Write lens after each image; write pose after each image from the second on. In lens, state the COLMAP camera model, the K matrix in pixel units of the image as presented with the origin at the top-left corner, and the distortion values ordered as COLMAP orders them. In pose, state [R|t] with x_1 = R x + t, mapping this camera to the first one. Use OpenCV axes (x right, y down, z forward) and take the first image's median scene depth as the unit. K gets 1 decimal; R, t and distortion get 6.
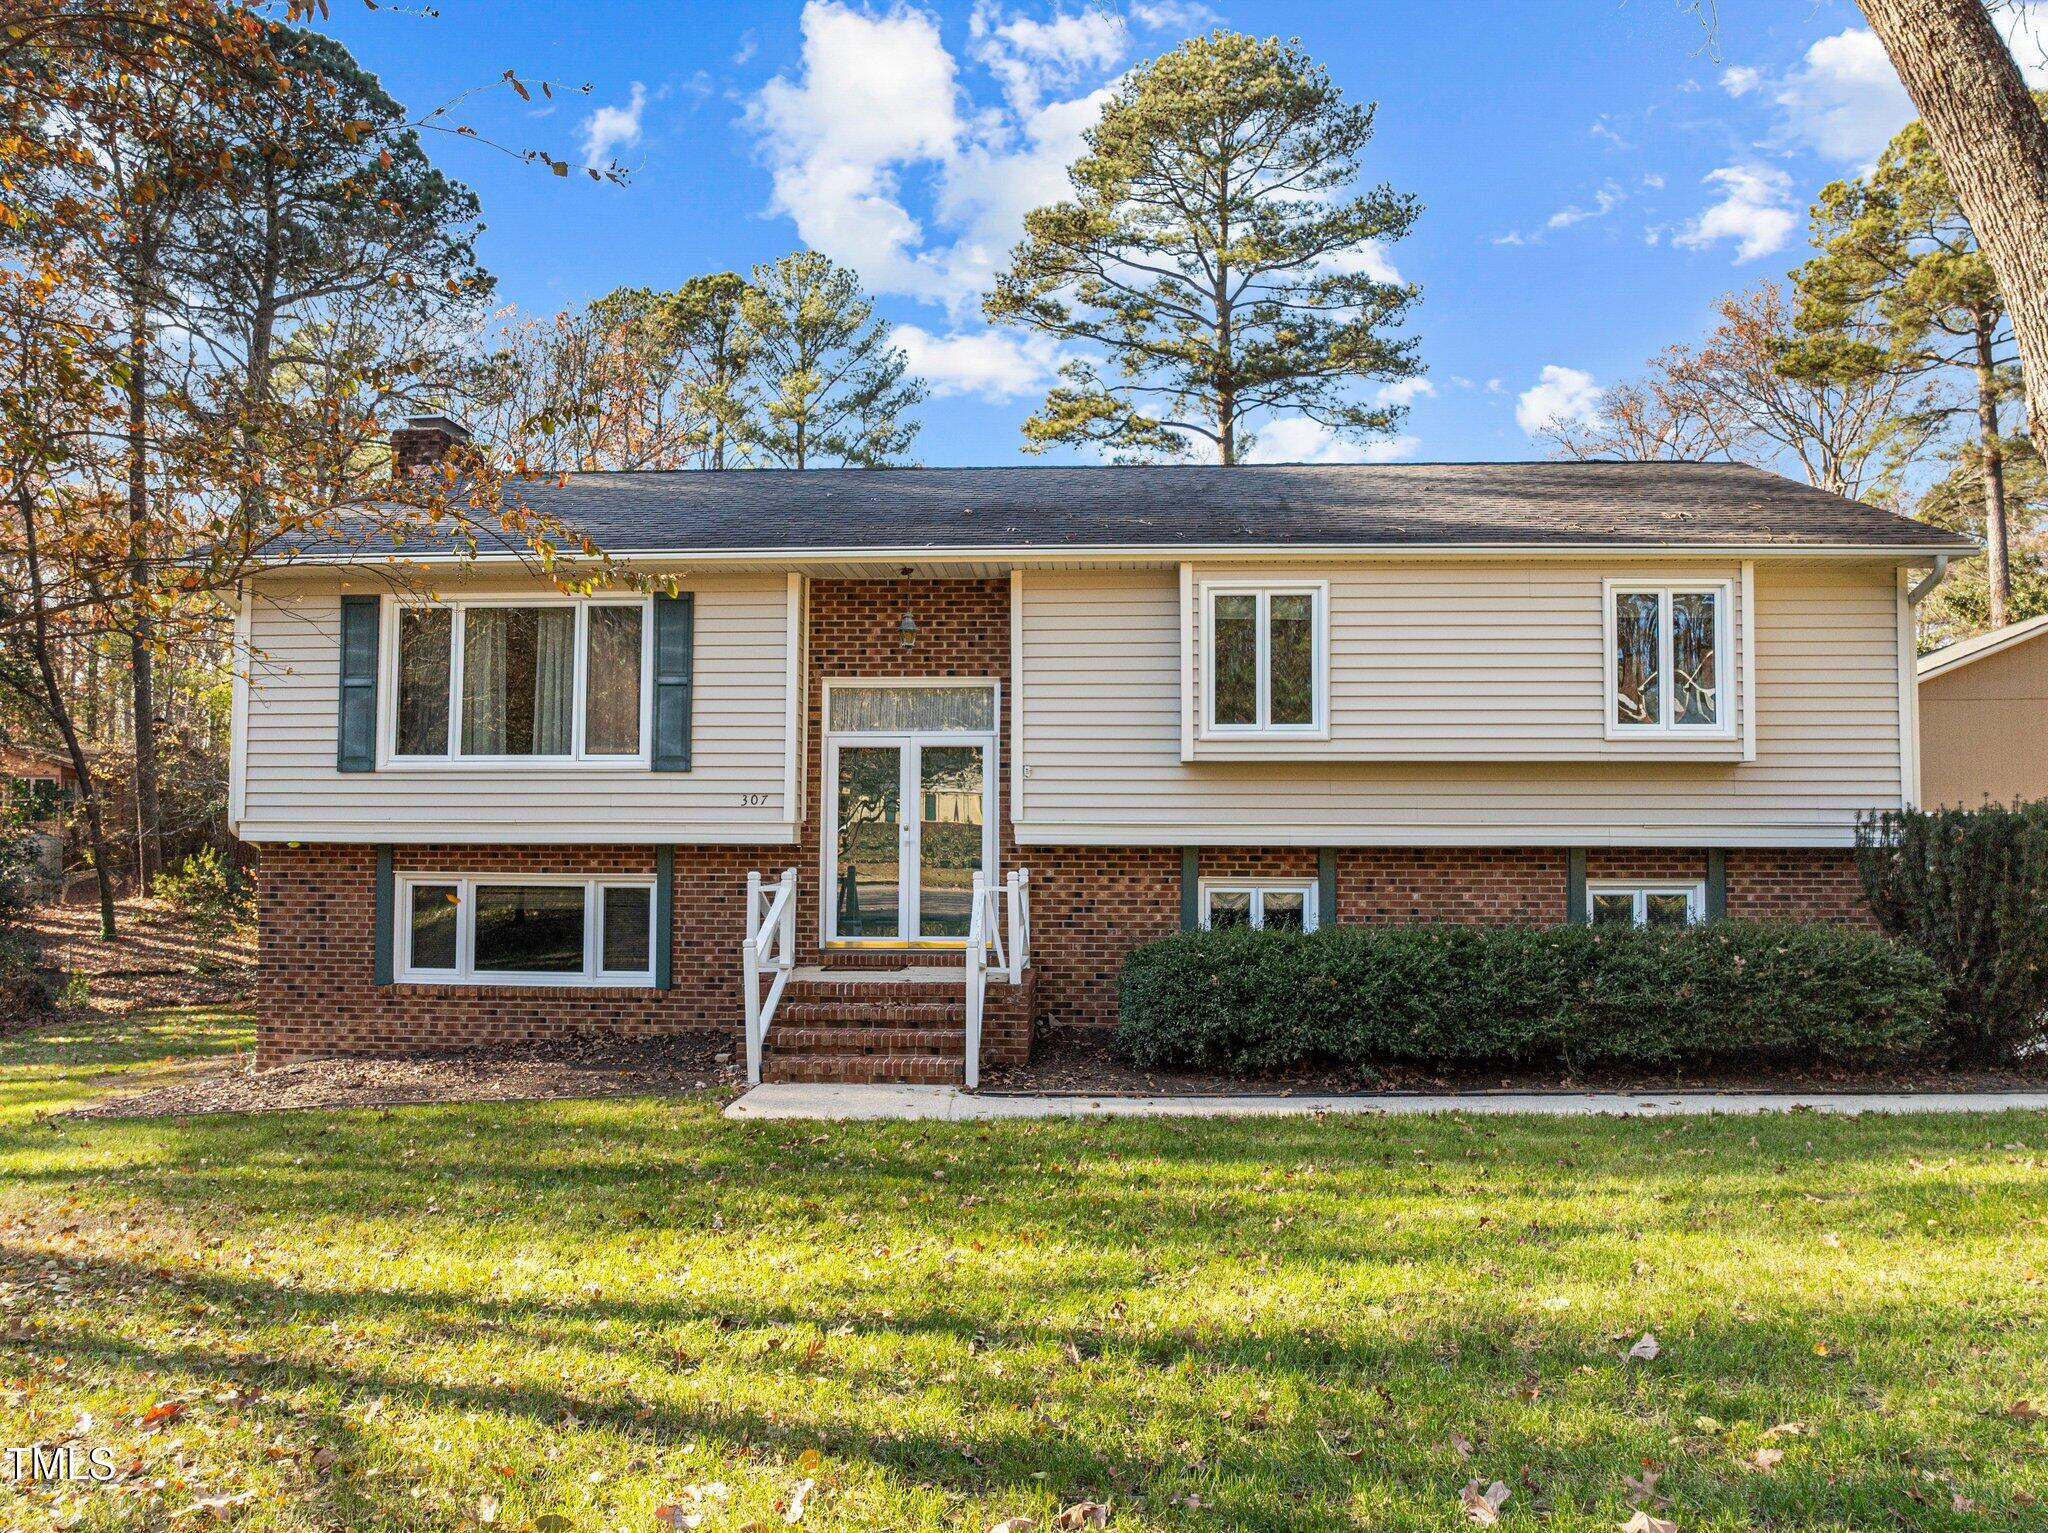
lens RADIAL K [[1441.5, 0, 1033.0], [0, 1441.5, 775.7], [0, 0, 1]] dist [-0.025524, -0.002593]
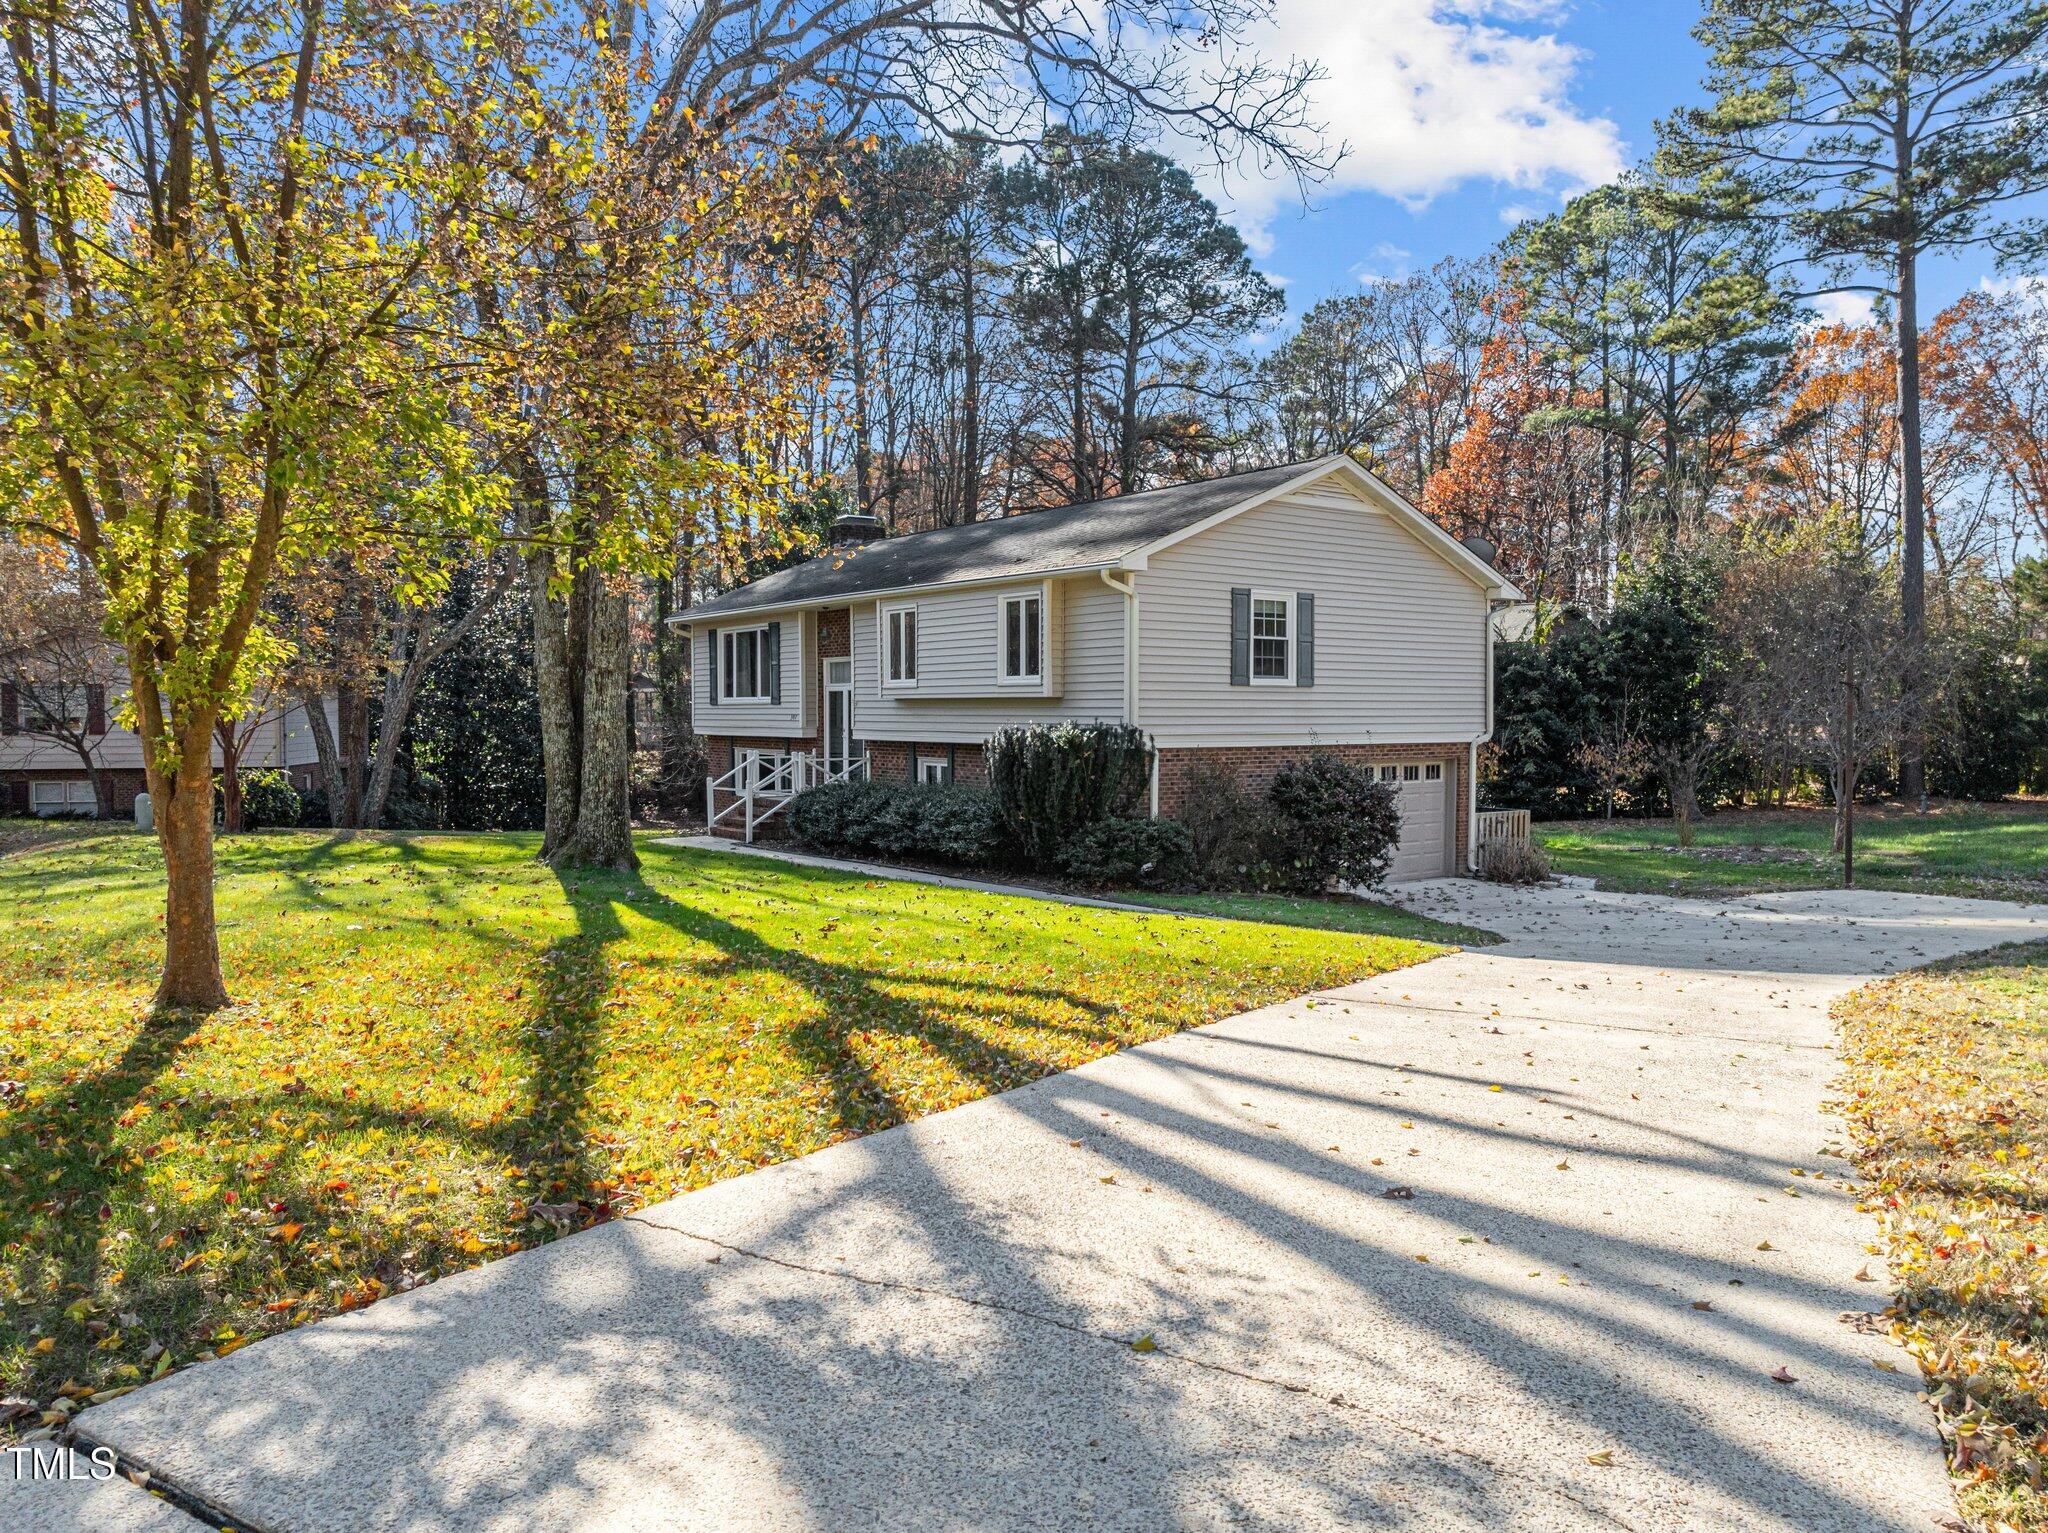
lens RADIAL K [[1452.4, 0, 1033.8], [0, 1452.4, 757.1], [0, 0, 1]] dist [-0.042389, 0.002122]
pose [[0.638205, 0.021168, -0.769575, 1.708295], [0.038611, 0.997484, 0.059456, -0.039121], [0.768898, -0.067660, 0.635782, -0.117112]]
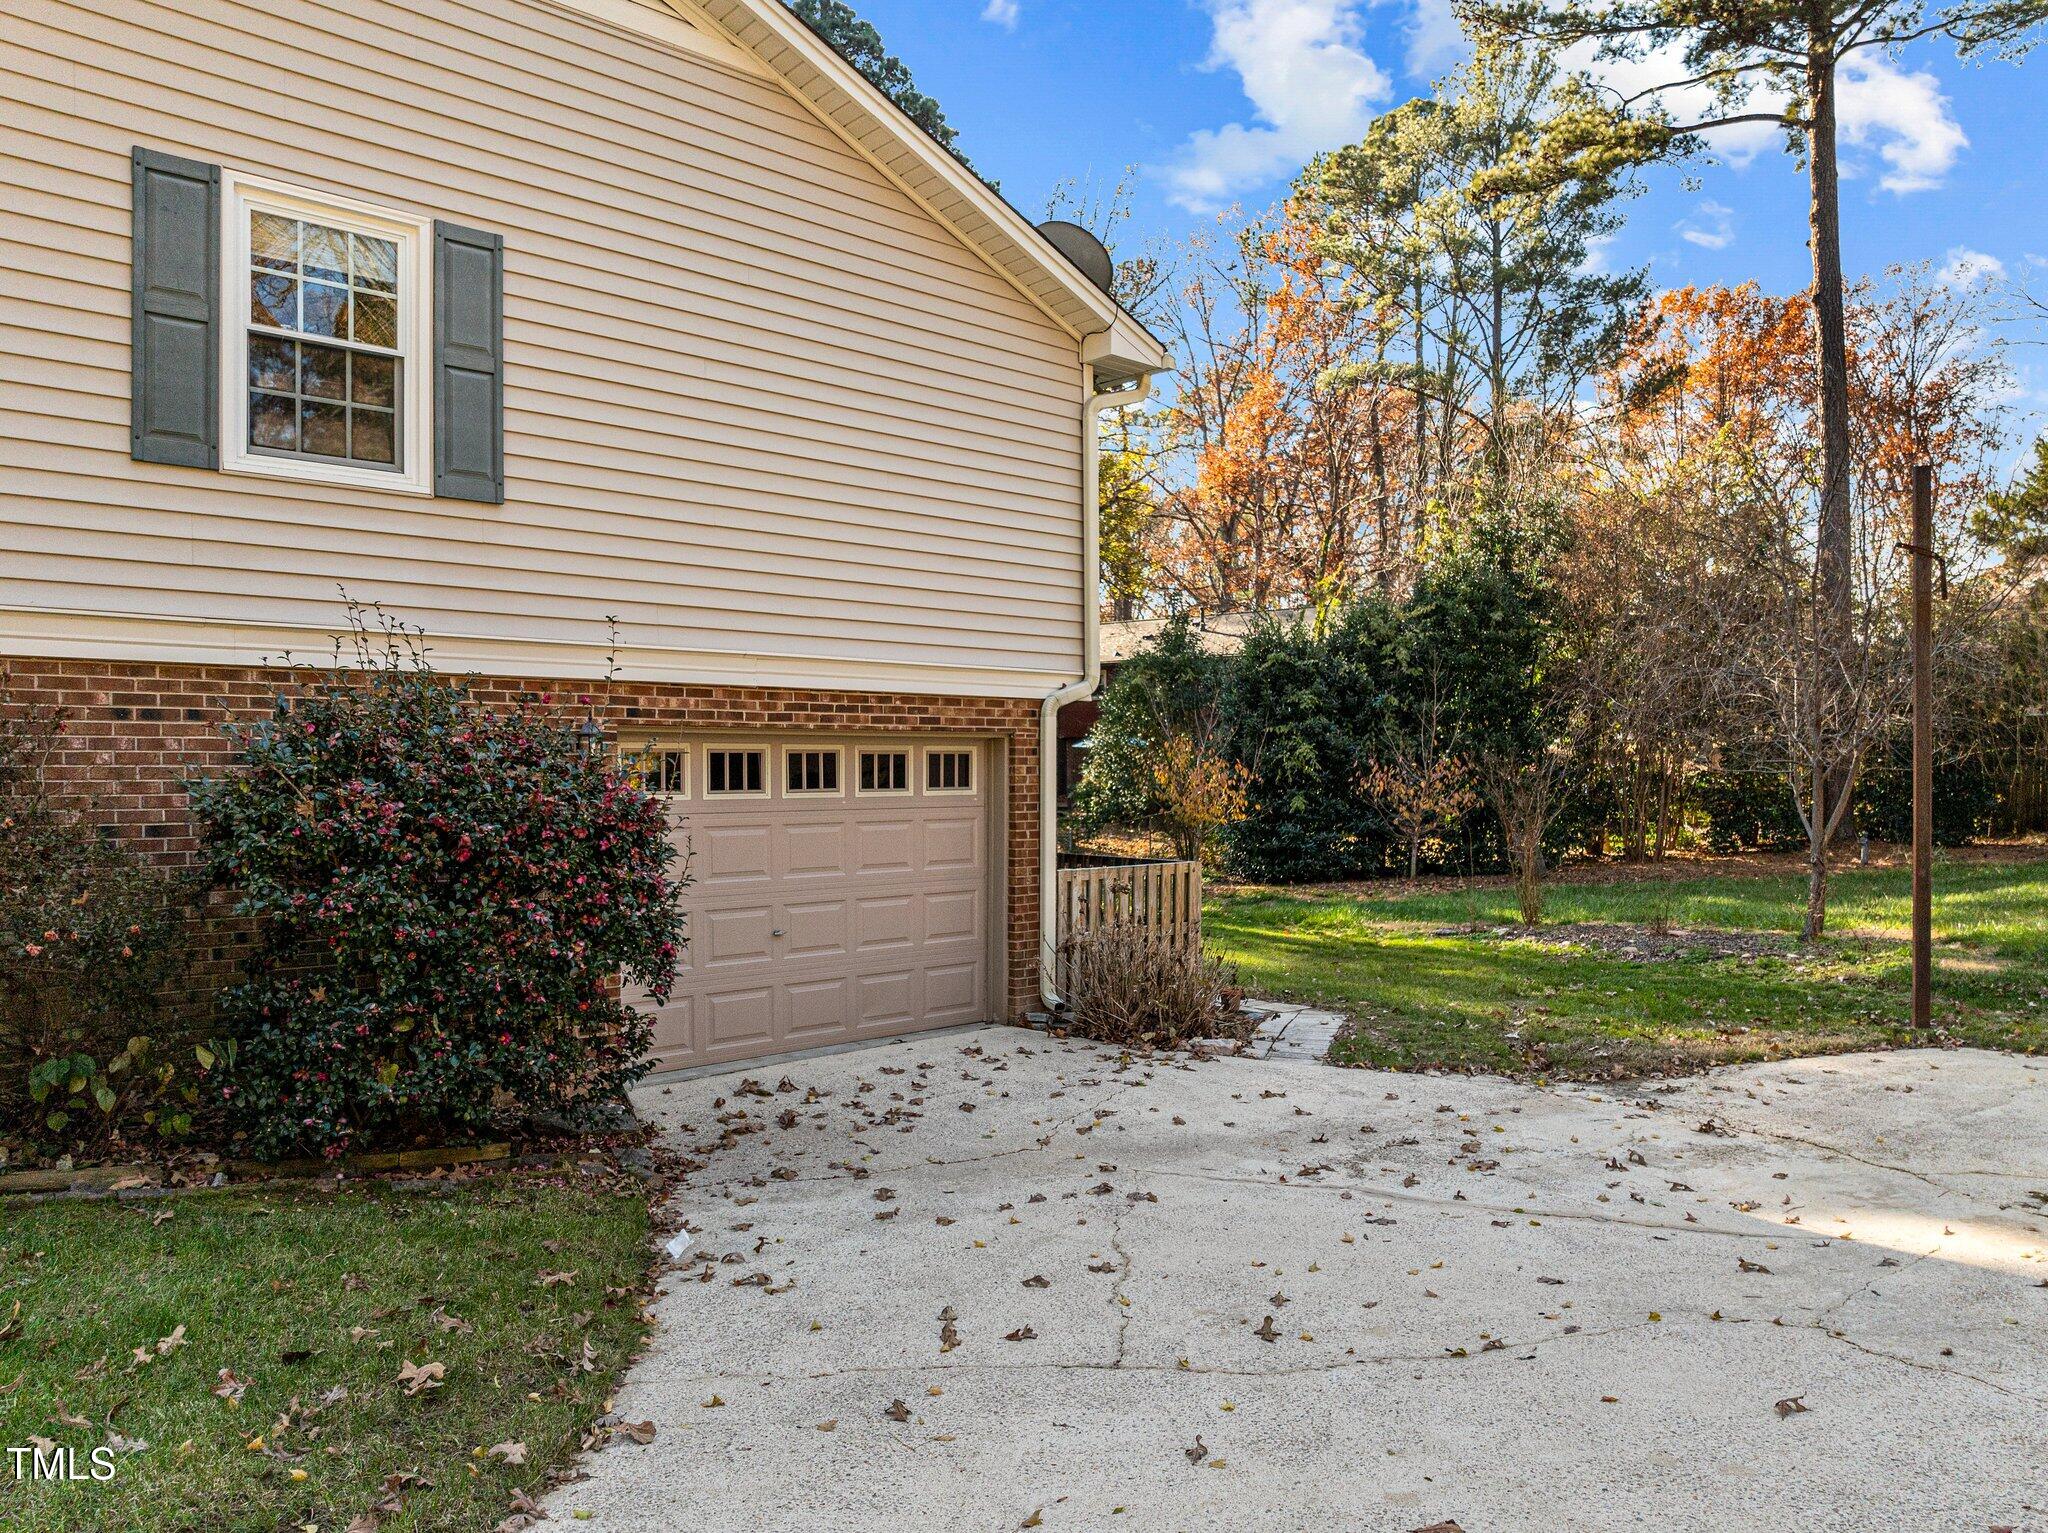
lens RADIAL K [[1462.8, 0, 1038.6], [0, 1462.8, 820.8], [0, 0, 1]] dist [-0.040085, 0.002136]
pose [[0.719395, 0.015352, -0.694431, 1.169348], [0.039863, 0.997195, 0.063341, 0.091551], [0.693456, -0.073249, 0.716766, 0.948220]]
